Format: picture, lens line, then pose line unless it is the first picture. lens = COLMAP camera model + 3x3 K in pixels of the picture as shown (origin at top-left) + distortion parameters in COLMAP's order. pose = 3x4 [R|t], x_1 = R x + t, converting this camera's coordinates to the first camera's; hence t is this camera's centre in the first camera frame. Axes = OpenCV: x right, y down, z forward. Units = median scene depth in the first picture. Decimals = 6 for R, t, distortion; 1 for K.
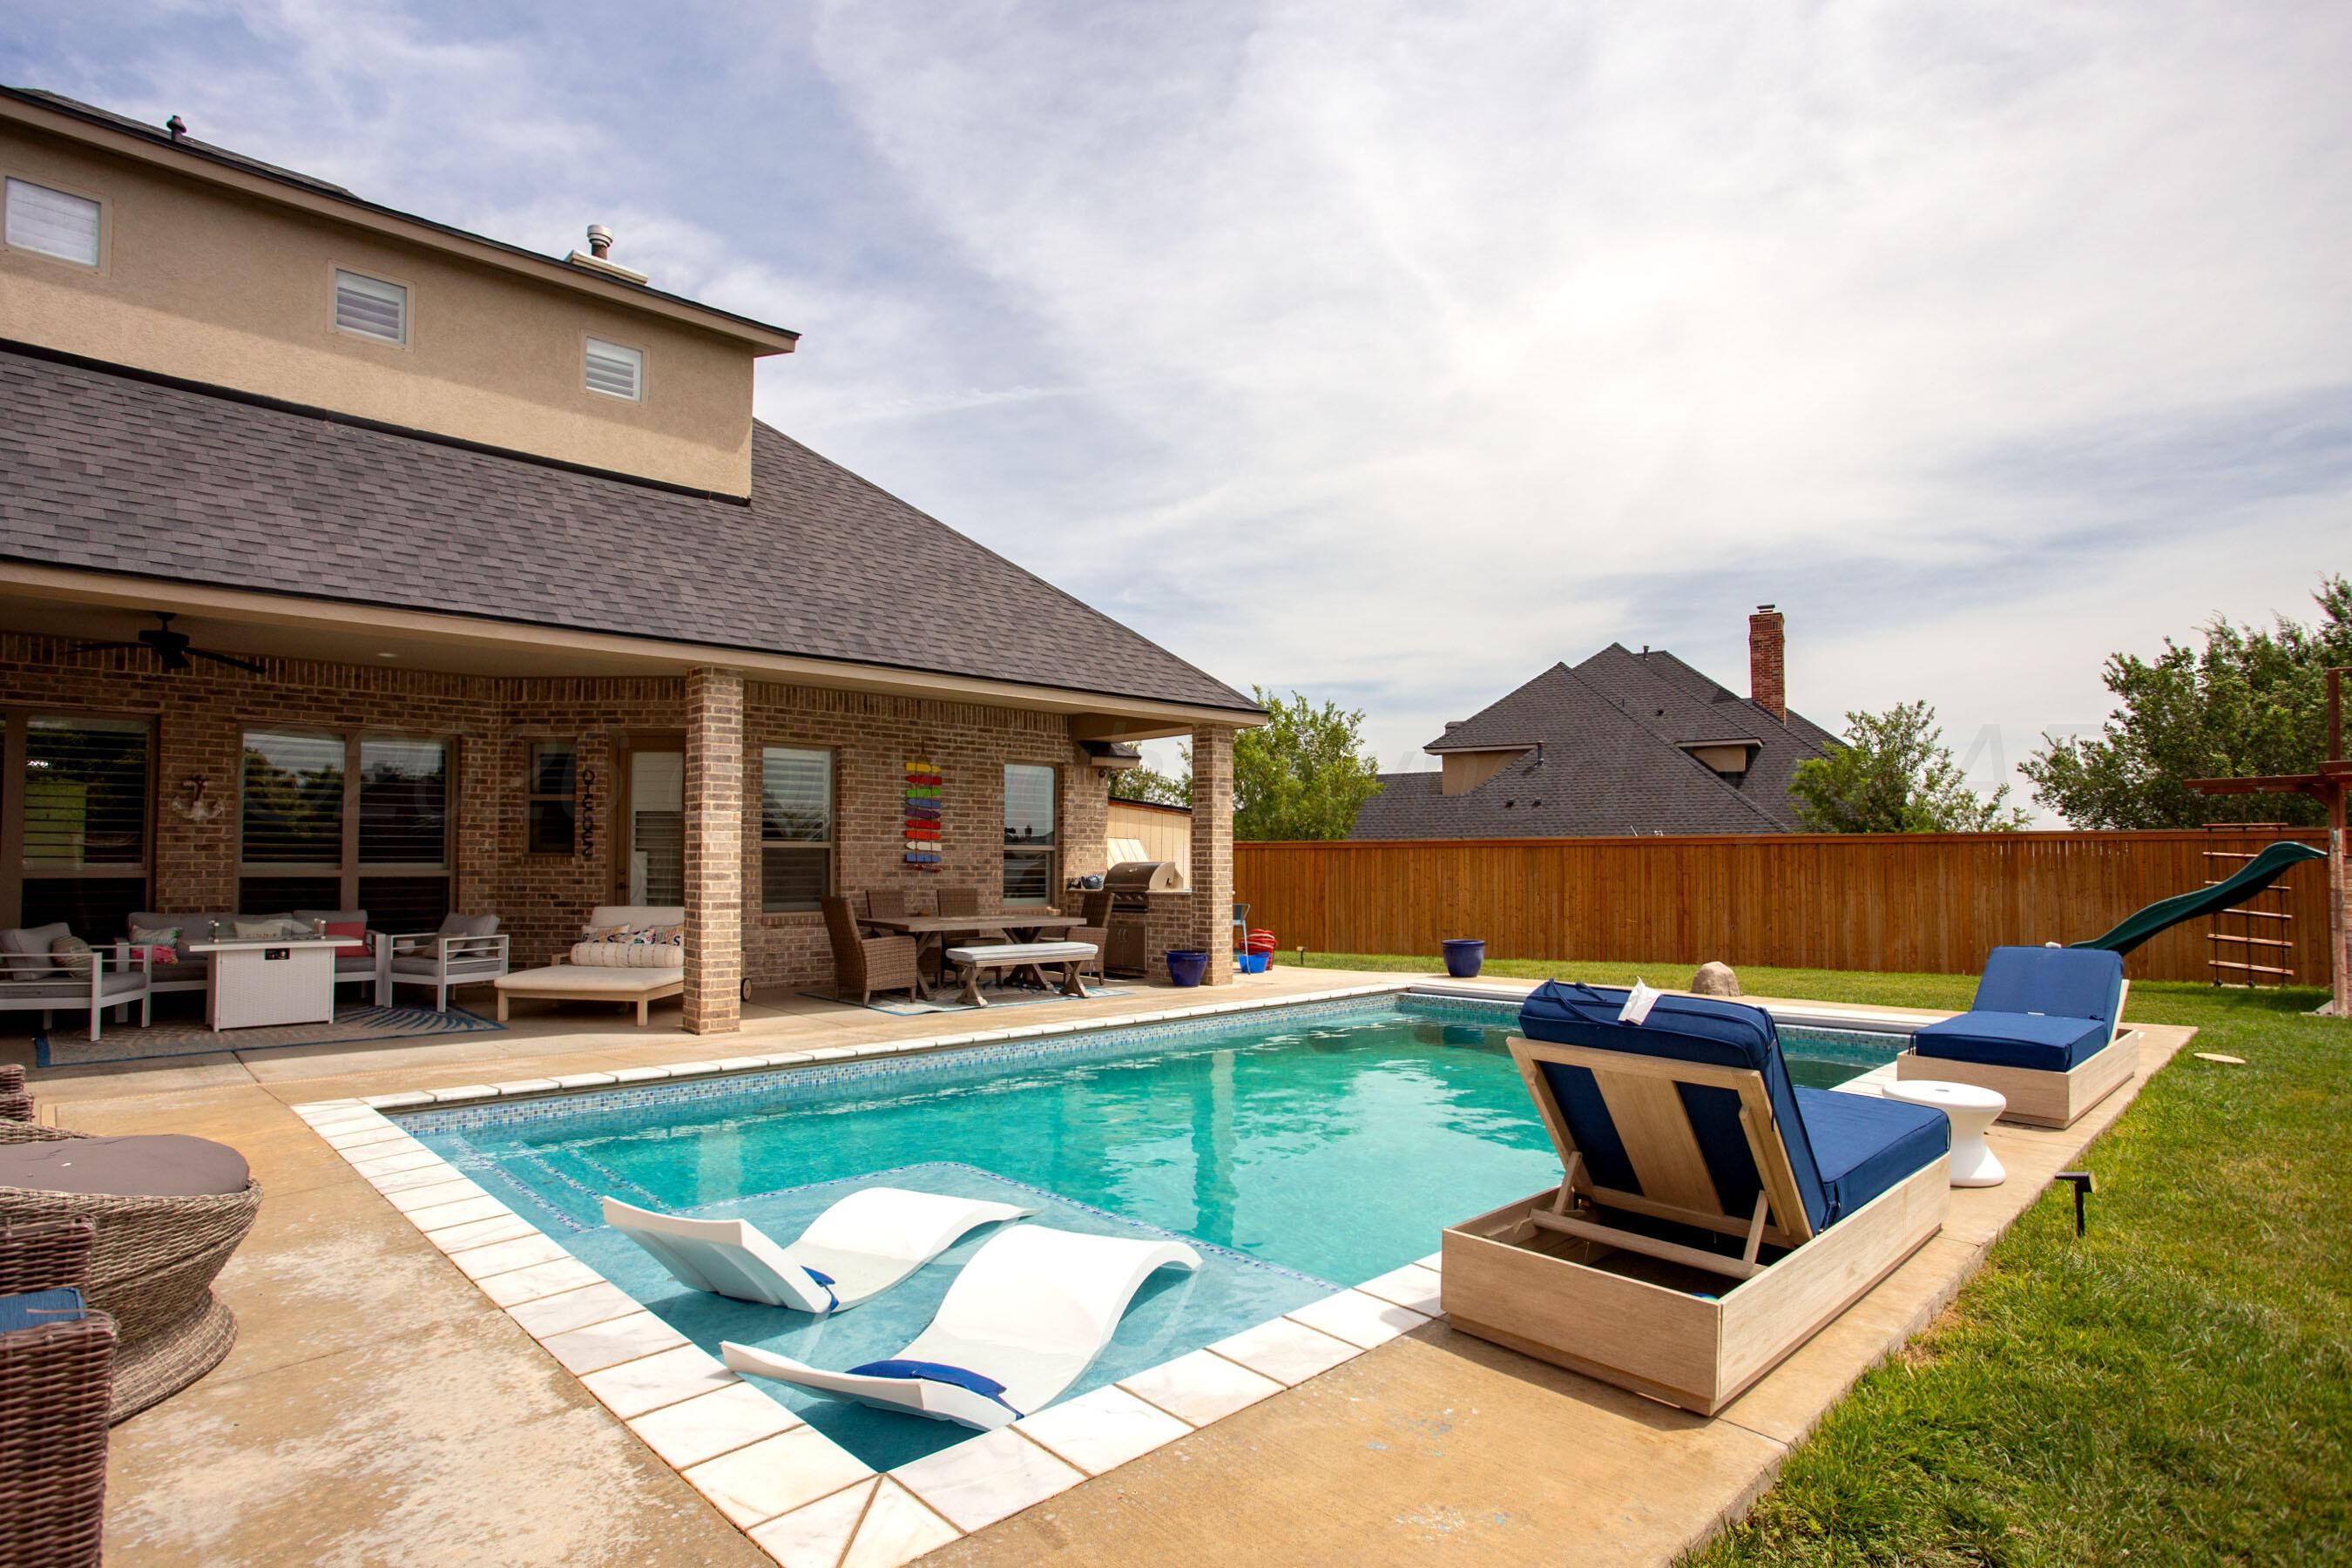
lens RADIAL K [[1205.0, 0, 1165.8], [0, 1205.0, 830.3], [0, 0, 1]] dist [-0.017507, -0.000233]
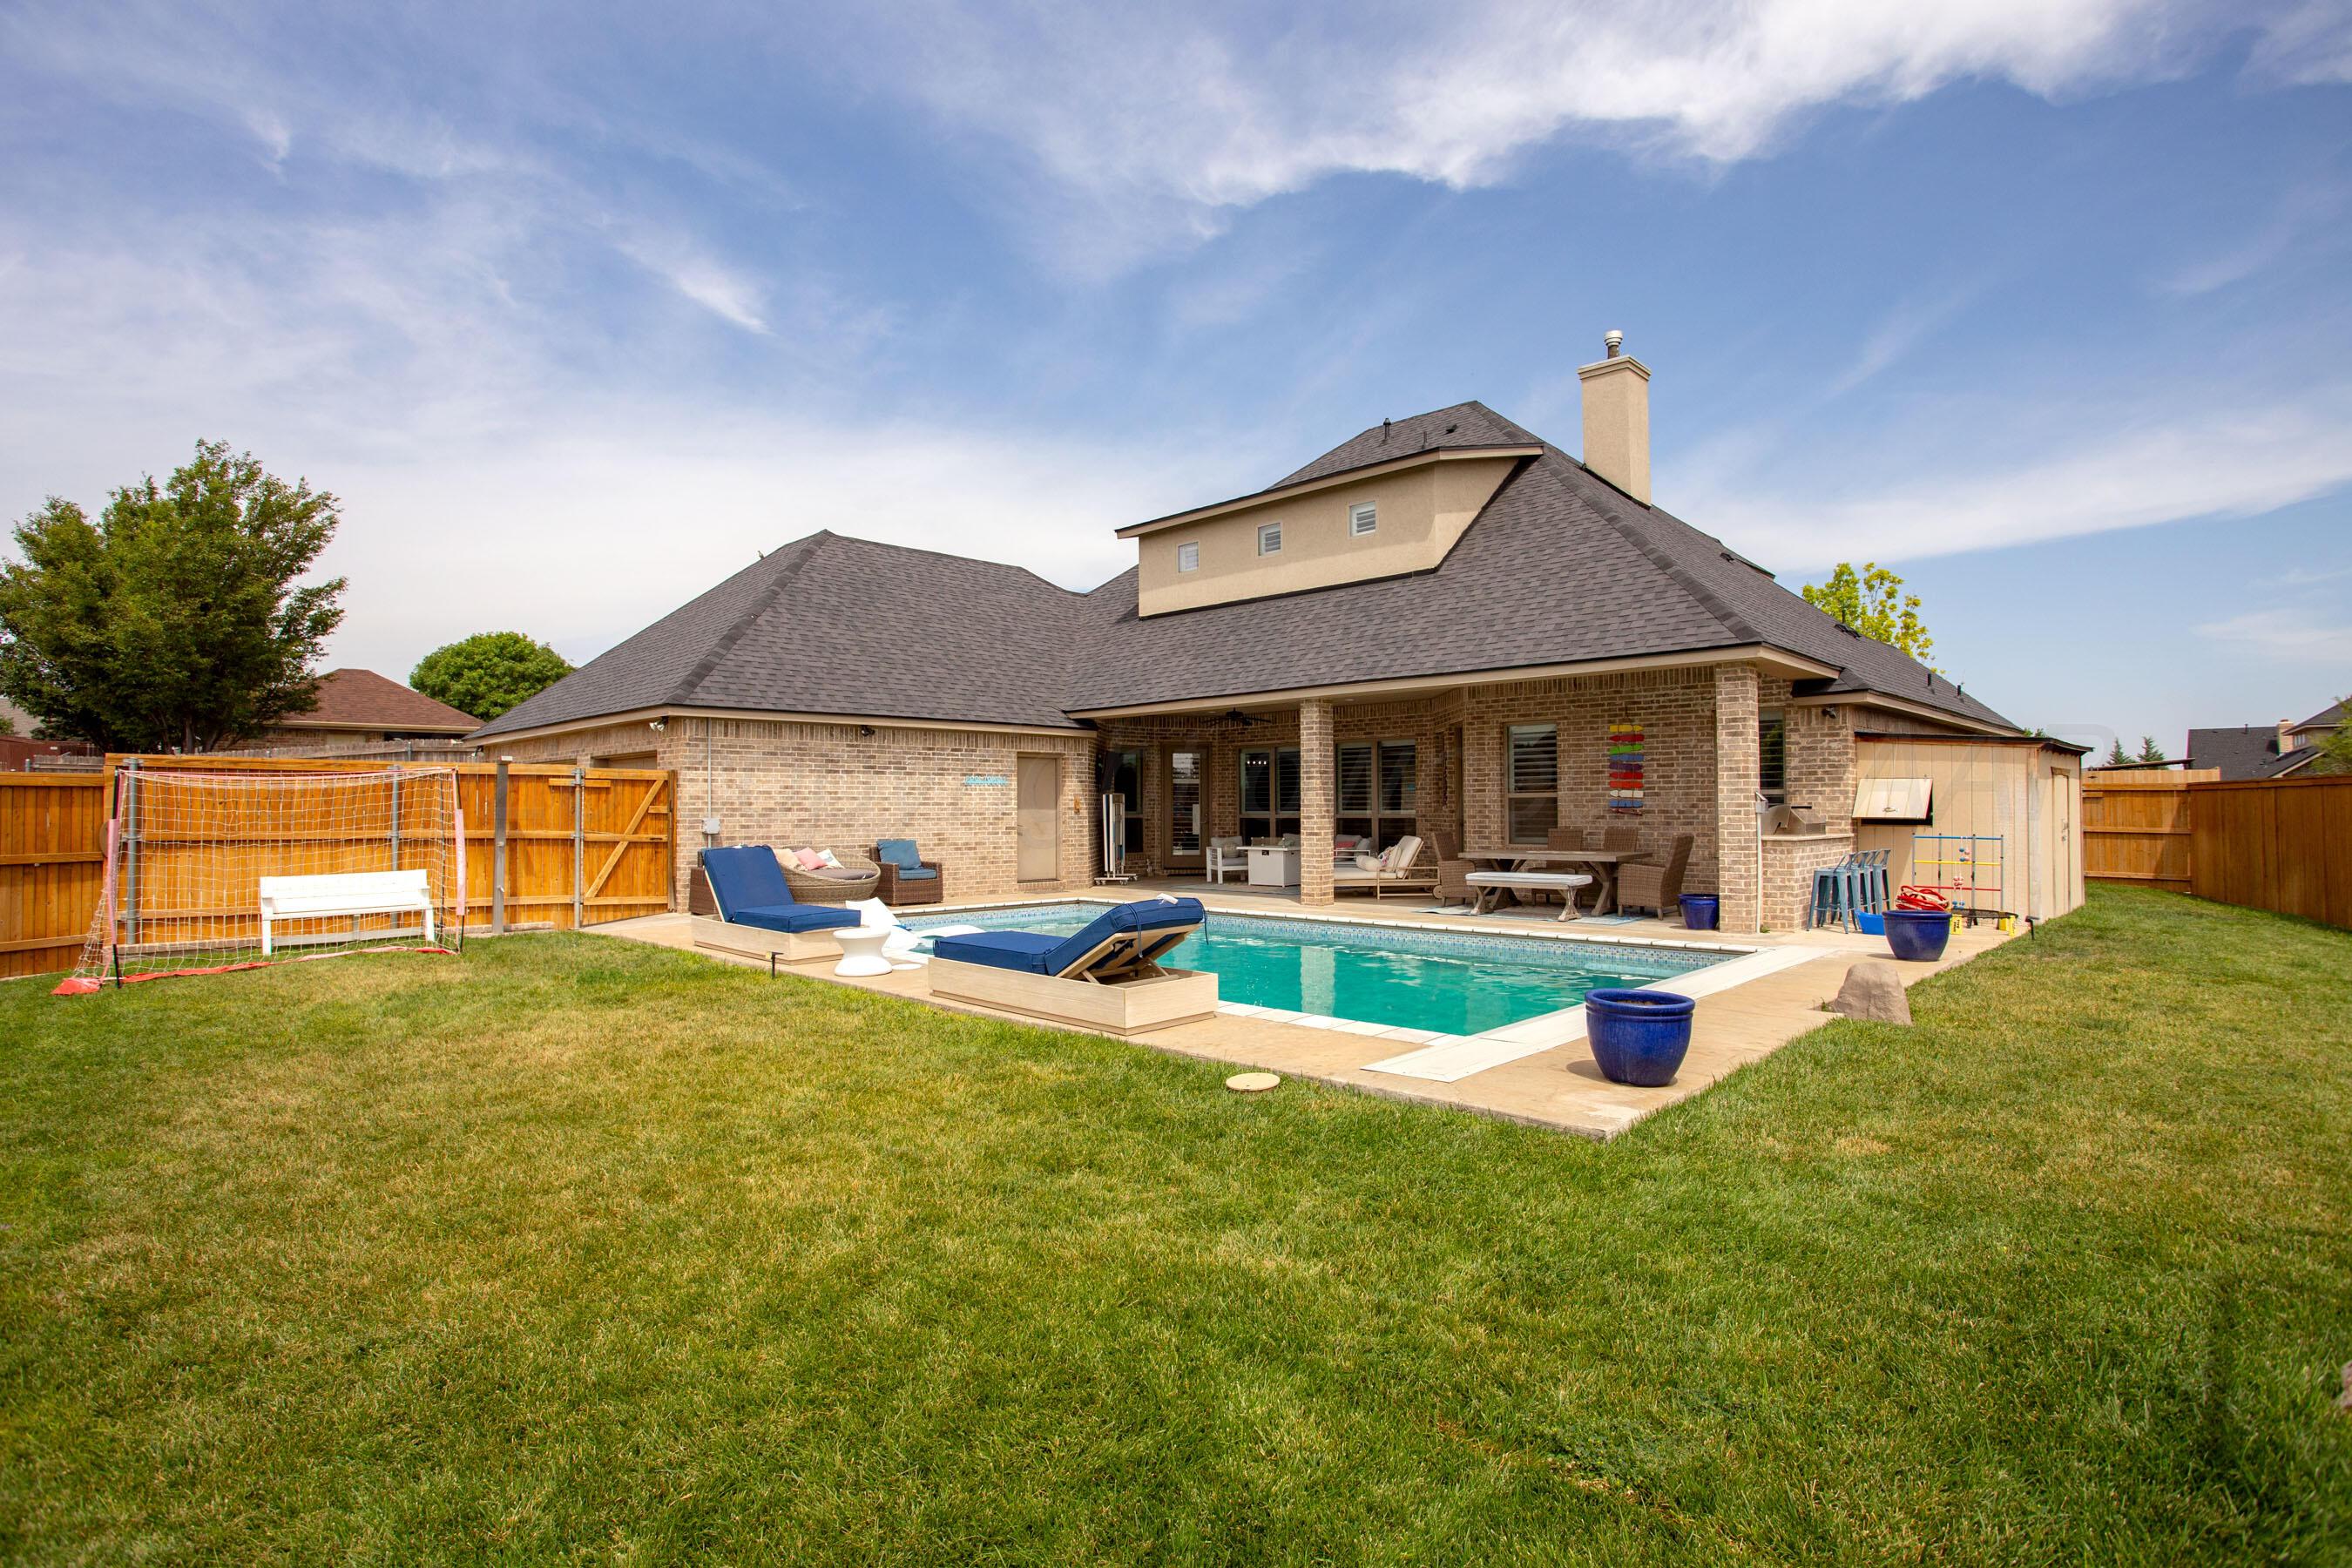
lens RADIAL K [[1173.4, 0, 1176.0], [0, 1173.4, 784.0], [0, 0, 1]] dist [-0.070833, 0.032867]
pose [[0.057961, -0.027770, -0.997933, 0.944749], [0.031149, 0.999177, -0.025995, 0.019961], [0.997833, -0.029578, 0.058778, 0.497739]]
